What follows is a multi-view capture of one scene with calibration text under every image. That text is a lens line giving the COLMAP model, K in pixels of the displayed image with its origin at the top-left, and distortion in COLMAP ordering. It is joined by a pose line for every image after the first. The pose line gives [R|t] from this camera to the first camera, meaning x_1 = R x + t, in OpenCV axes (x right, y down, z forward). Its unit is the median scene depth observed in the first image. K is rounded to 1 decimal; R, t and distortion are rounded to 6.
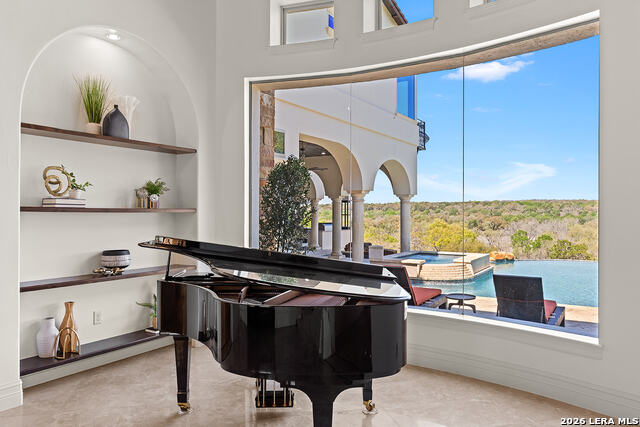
lens RADIAL K [[468.4, 0, 320.4], [0, 468.4, 211.1], [0, 0, 1]] dist [0.005800, -0.005402]
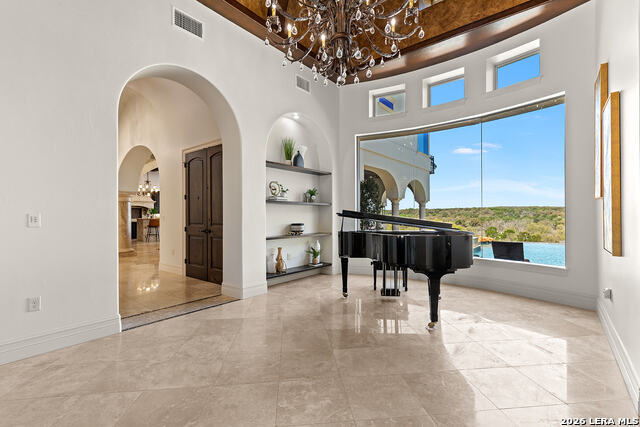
lens RADIAL K [[291.8, 0, 319.5], [0, 291.8, 215.1], [0, 0, 1]] dist [0.003070, -0.001672]
pose [[0.991766, -0.006050, -0.127922, -0.182649], [0.006045, 0.999982, -0.000423, 0.049645], [0.127922, -0.000354, 0.991784, -0.225698]]
